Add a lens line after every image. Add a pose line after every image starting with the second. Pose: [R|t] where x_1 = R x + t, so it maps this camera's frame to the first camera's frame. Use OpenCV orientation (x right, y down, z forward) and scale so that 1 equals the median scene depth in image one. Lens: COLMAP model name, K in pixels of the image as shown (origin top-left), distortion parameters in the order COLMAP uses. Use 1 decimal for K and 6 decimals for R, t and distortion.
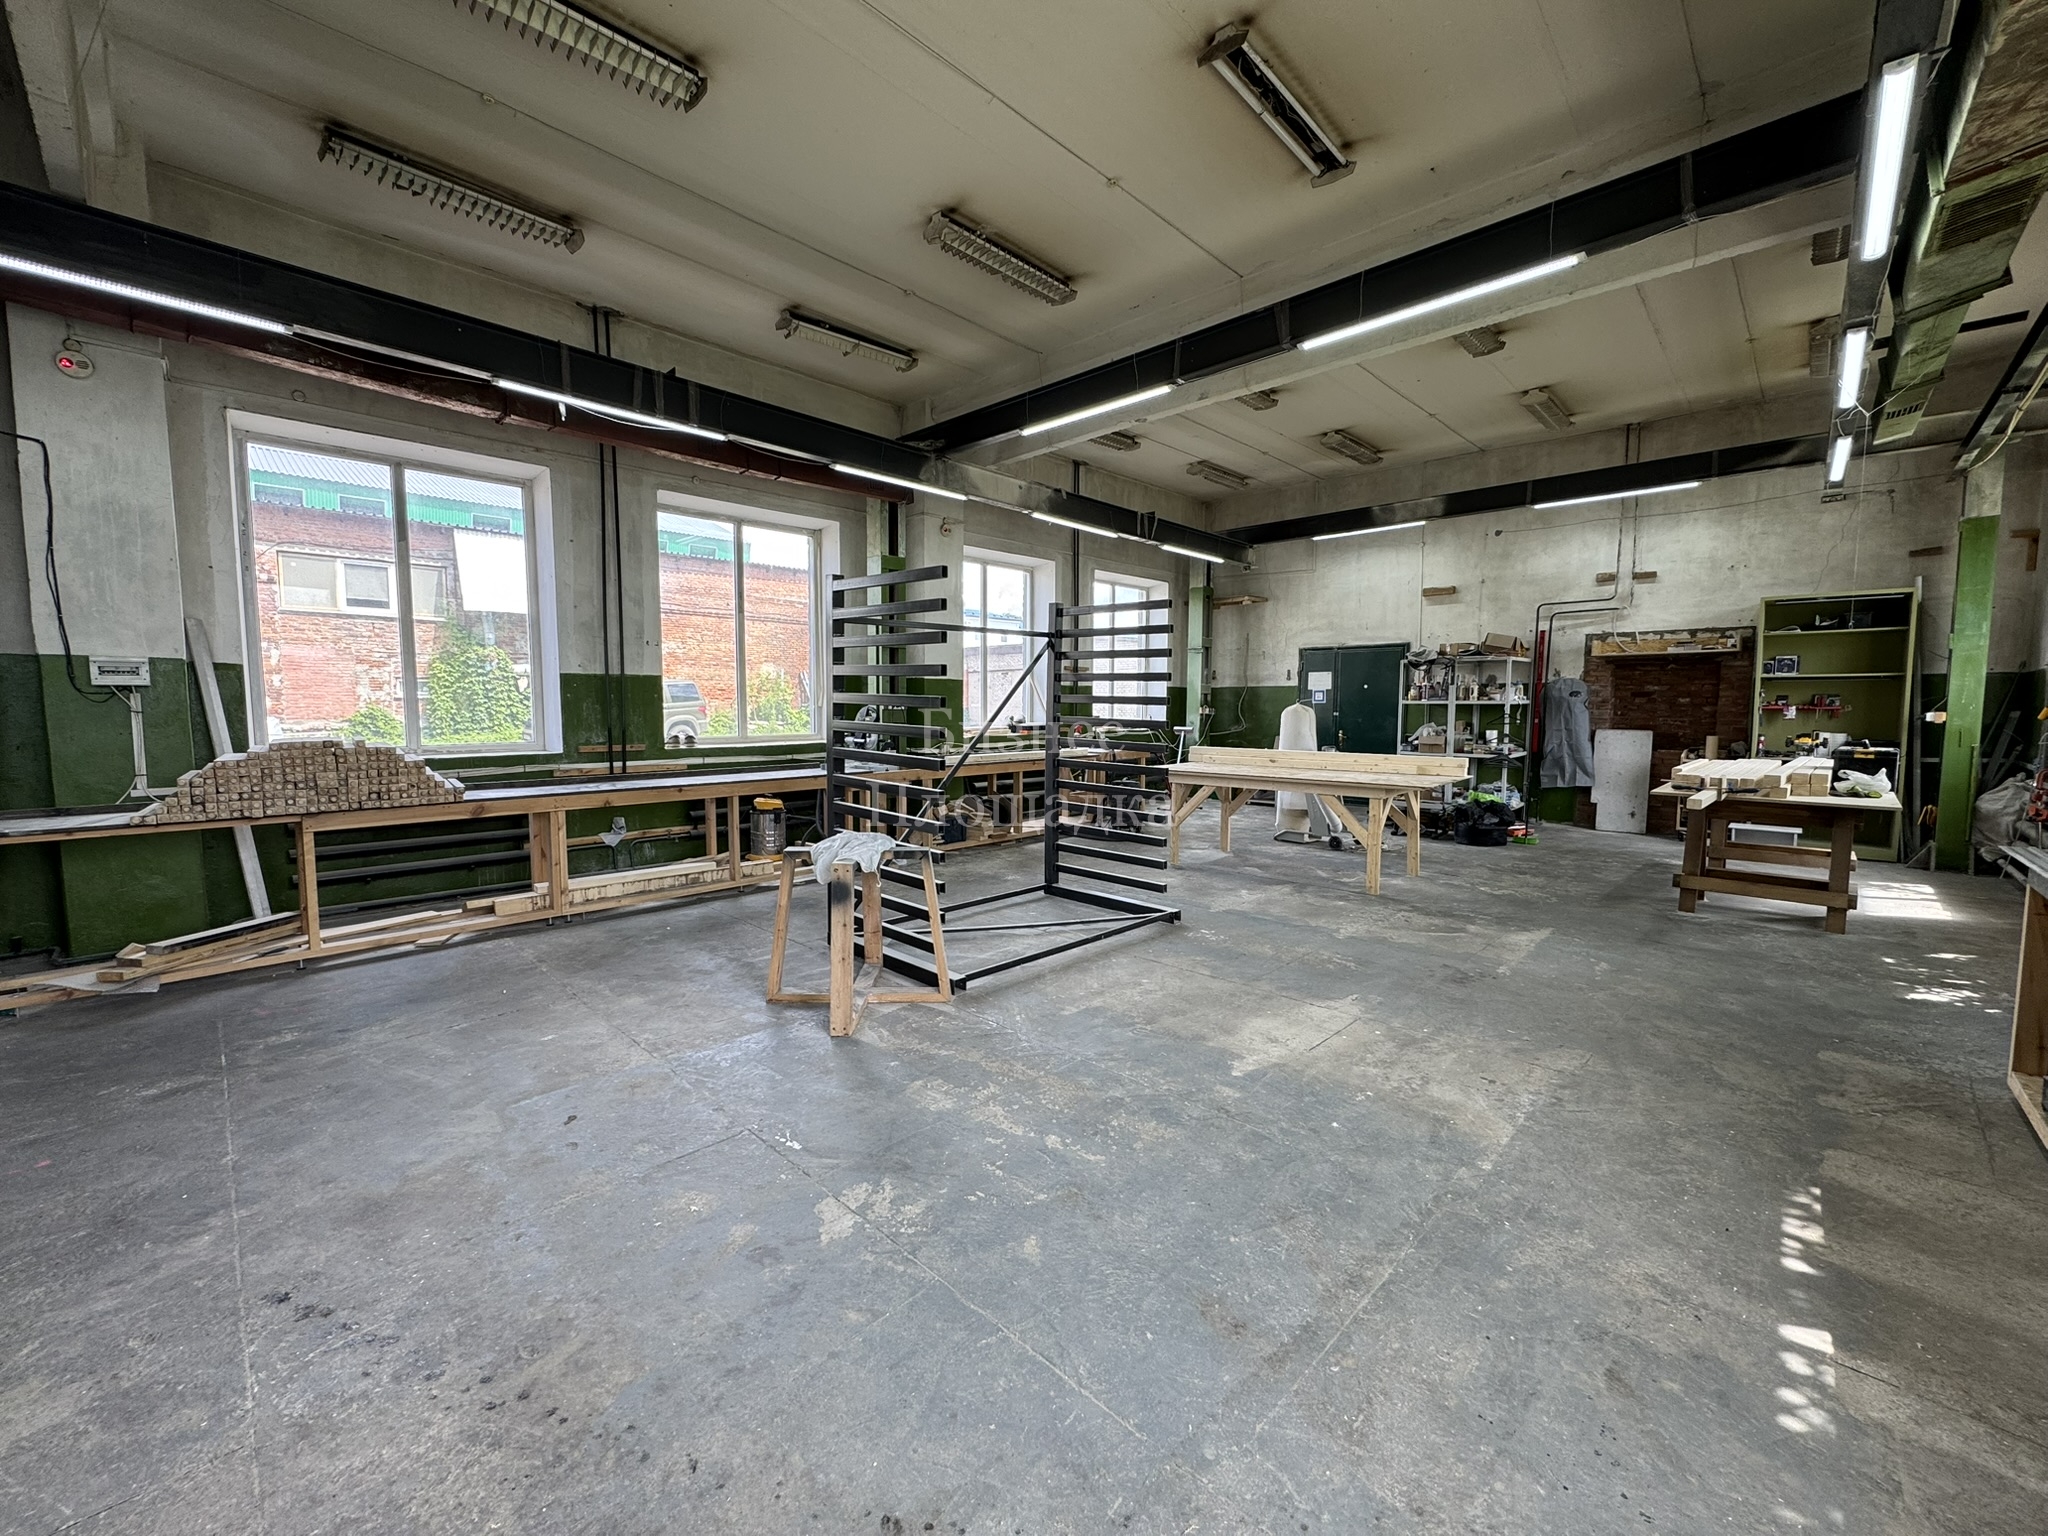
lens RADIAL K [[814.5, 0, 1025.6], [0, 814.5, 764.0], [0, 0, 1]] dist [-0.002038, 0.000330]
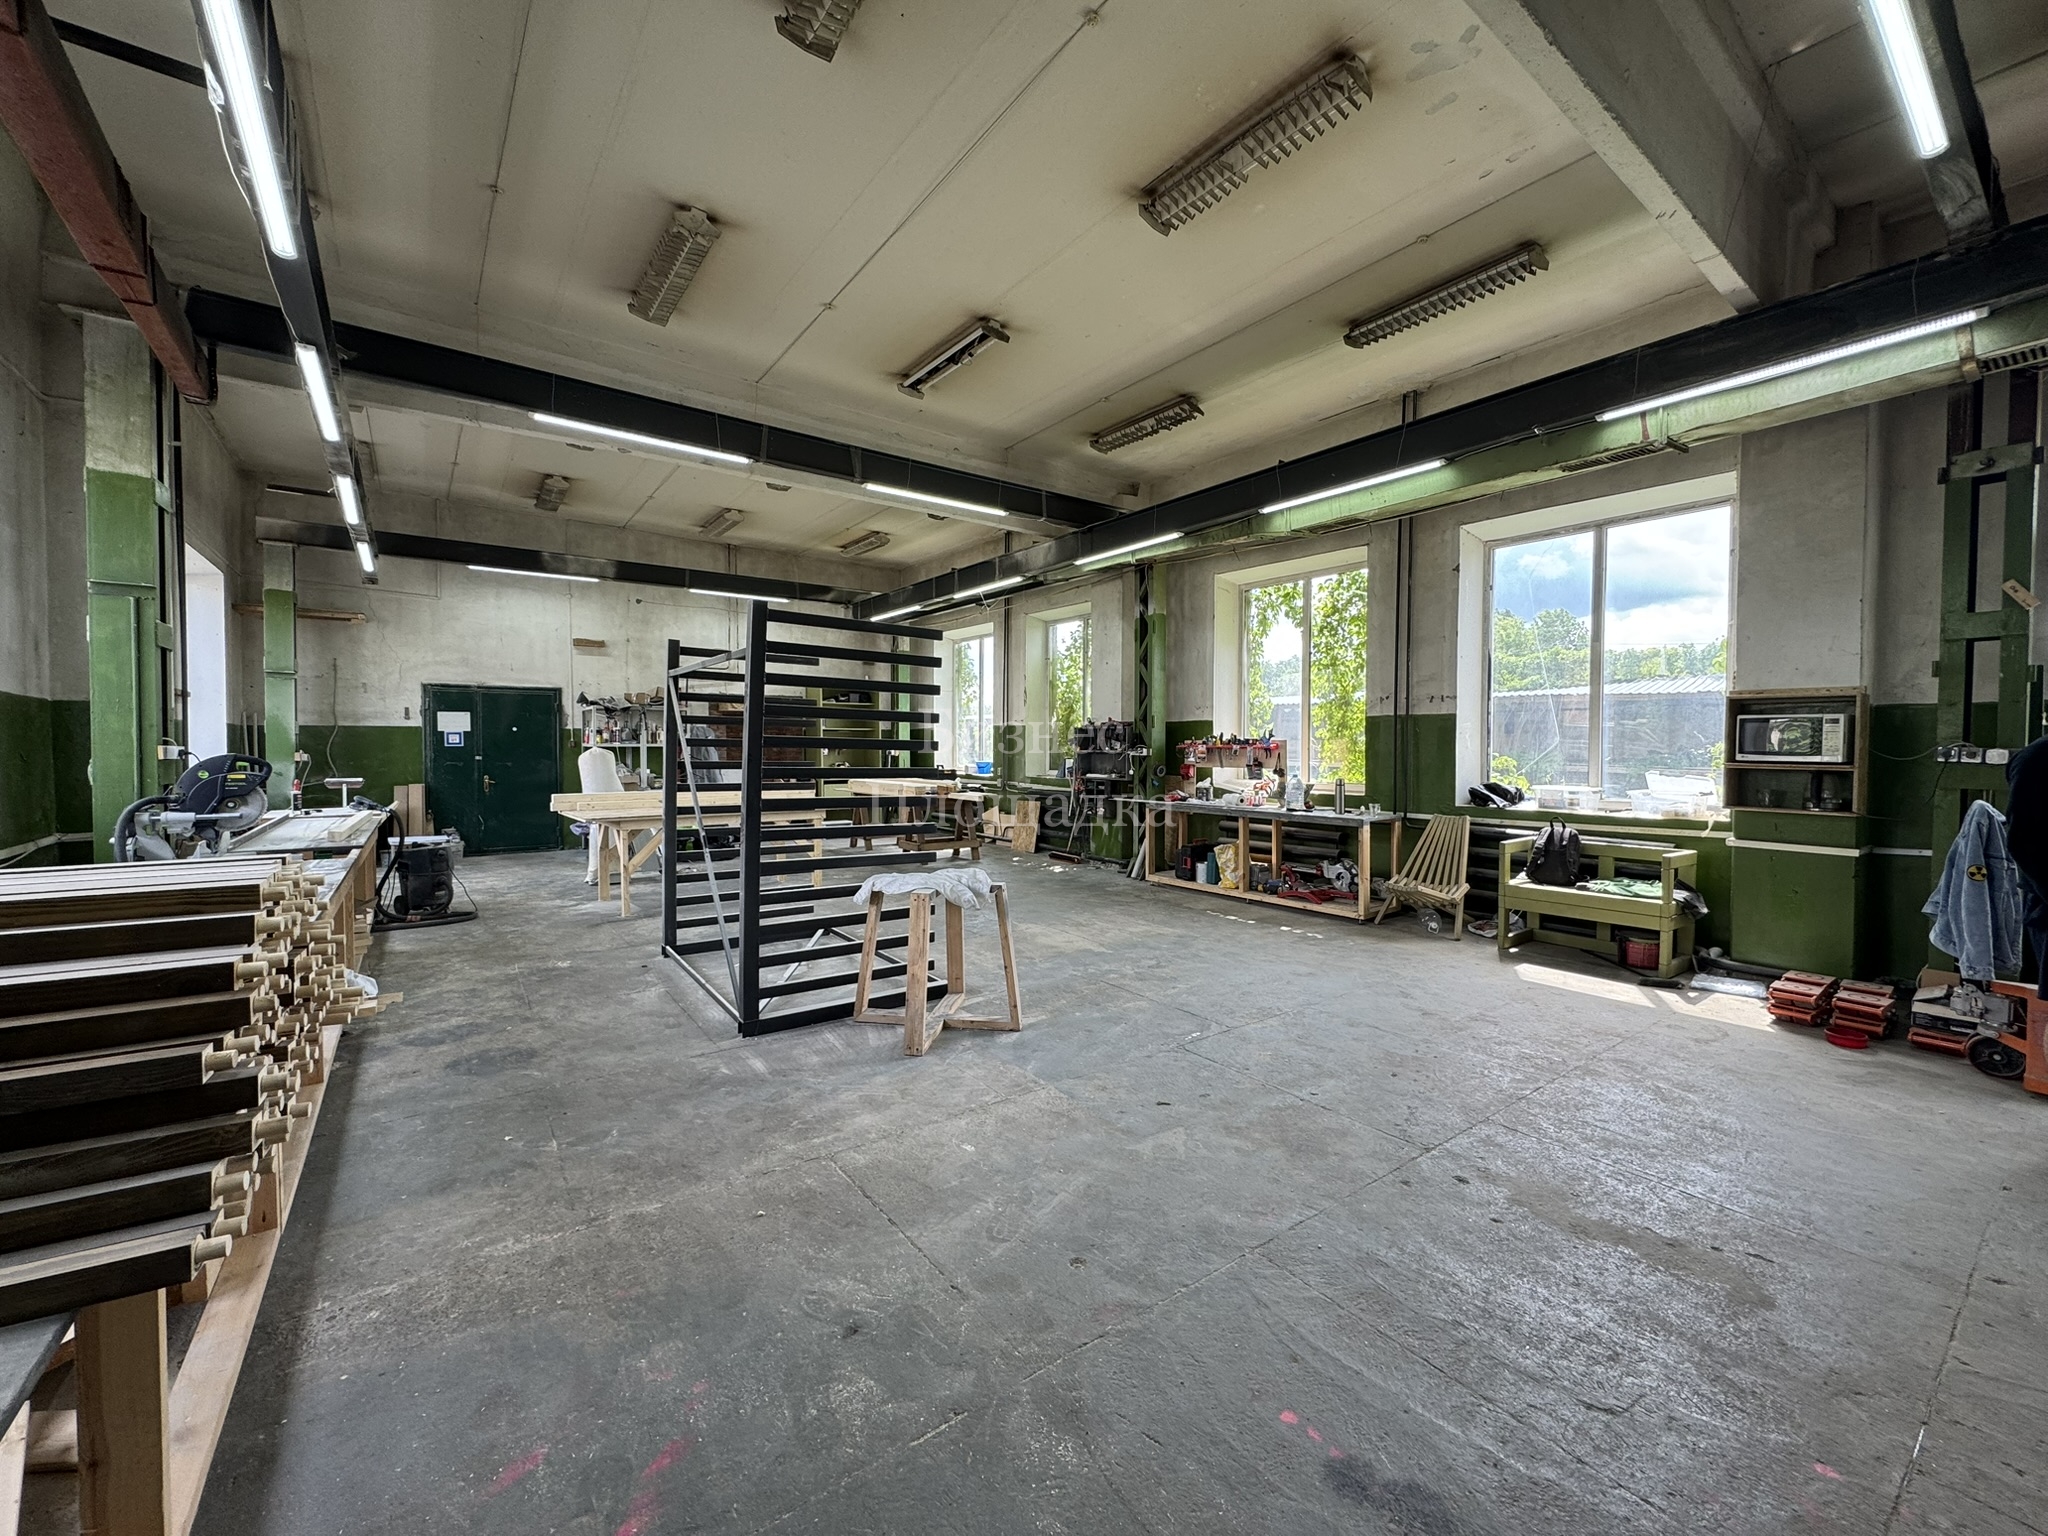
lens RADIAL K [[814.5, 0, 1025.6], [0, 814.5, 764.0], [0, 0, 1]] dist [-0.002038, 0.000330]
pose [[0.165369, -0.023426, 0.985954, -0.766369], [0.075073, 0.997116, 0.011100, -0.033134], [-0.983370, 0.072183, 0.166651, 0.427479]]
